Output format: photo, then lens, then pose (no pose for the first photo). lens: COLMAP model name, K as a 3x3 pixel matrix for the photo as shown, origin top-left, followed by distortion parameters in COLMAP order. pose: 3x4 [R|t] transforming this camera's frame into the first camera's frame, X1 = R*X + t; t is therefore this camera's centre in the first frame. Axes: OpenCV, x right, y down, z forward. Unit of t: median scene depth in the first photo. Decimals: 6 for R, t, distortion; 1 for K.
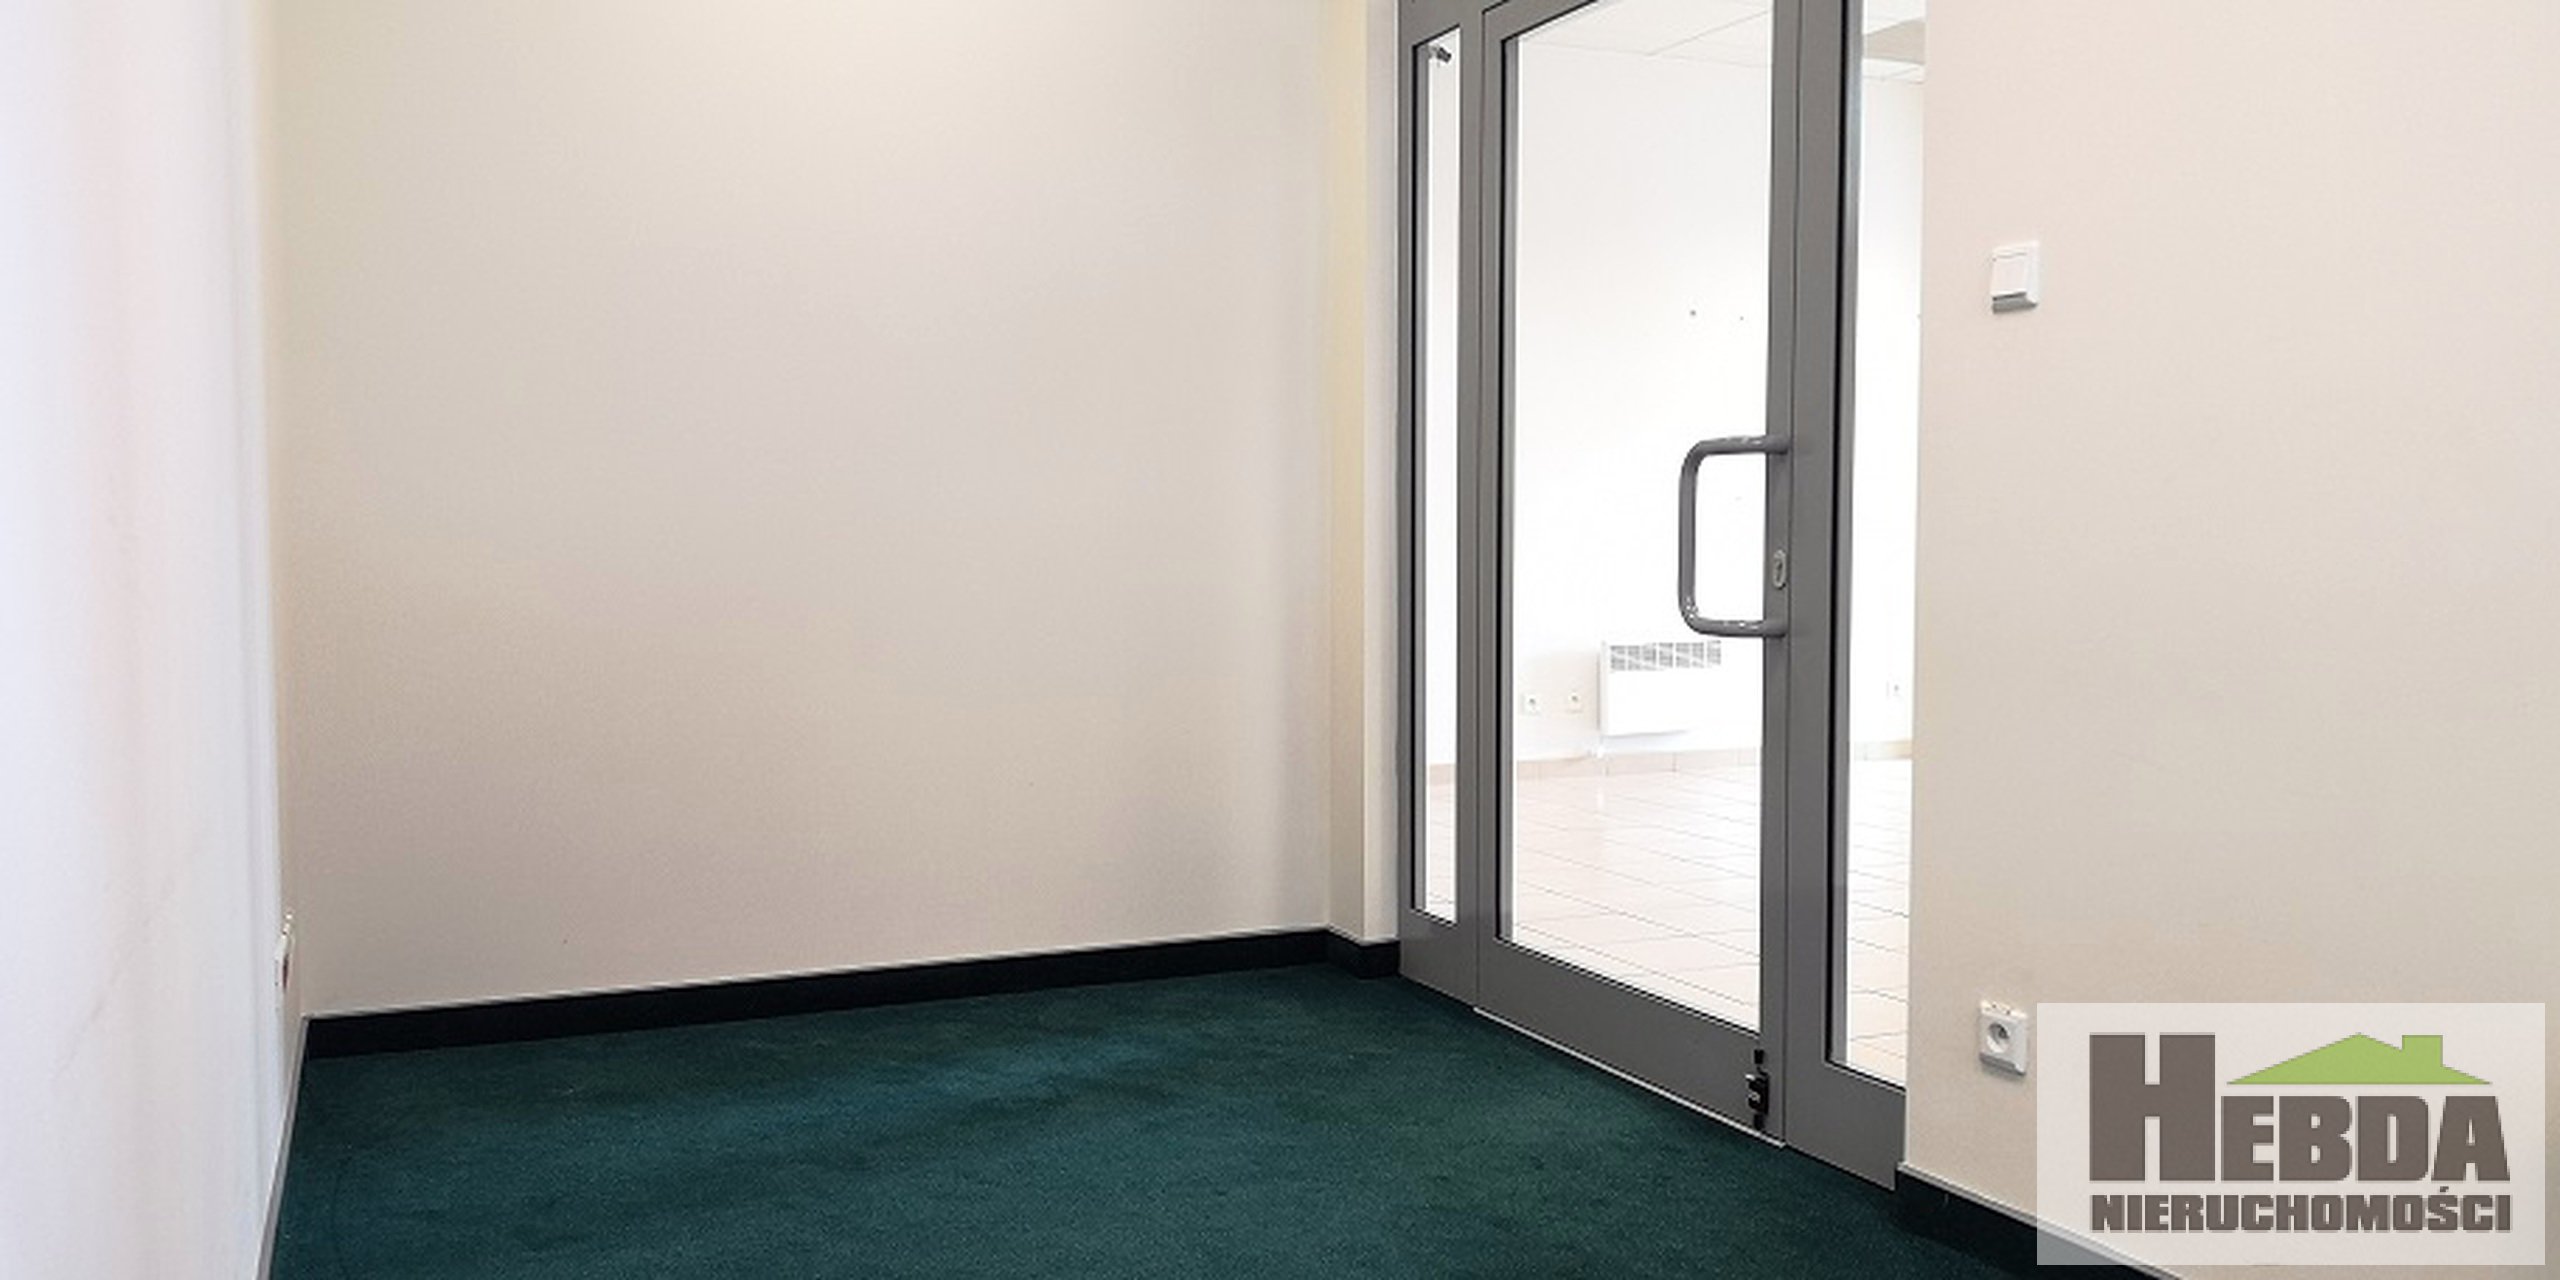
lens RADIAL K [[1999.1, 0, 1280.0], [0, 1999.1, 640.0], [0, 0, 1]] dist [0.007462, -0.000104]
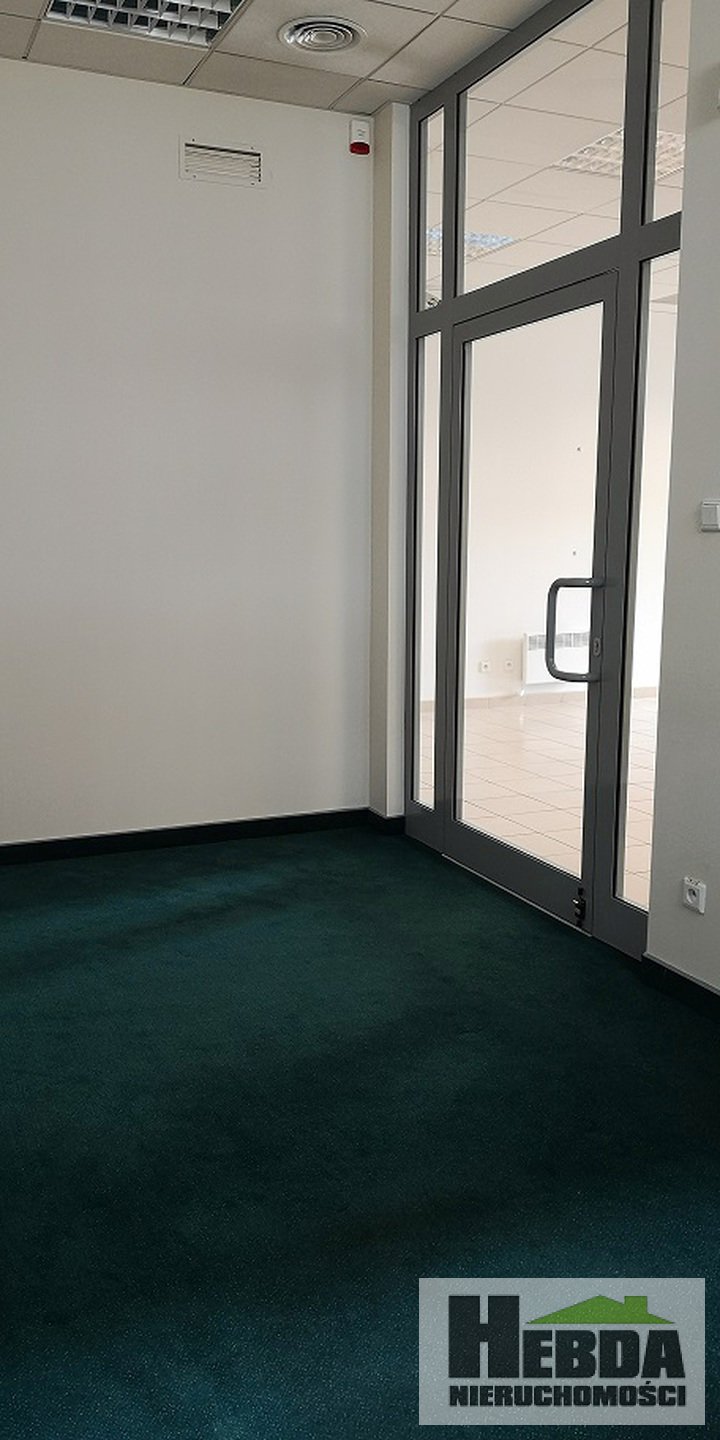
lens RADIAL K [[1124.5, 0, 364.7], [0, 1124.5, 738.8], [0, 0, 1]] dist [0.007462, -0.000104]
pose [[0.999975, 0.002650, 0.006631, 0.016990], [-0.003492, 0.991464, 0.130336, -0.079678], [-0.006229, -0.130356, 0.991448, -0.075272]]
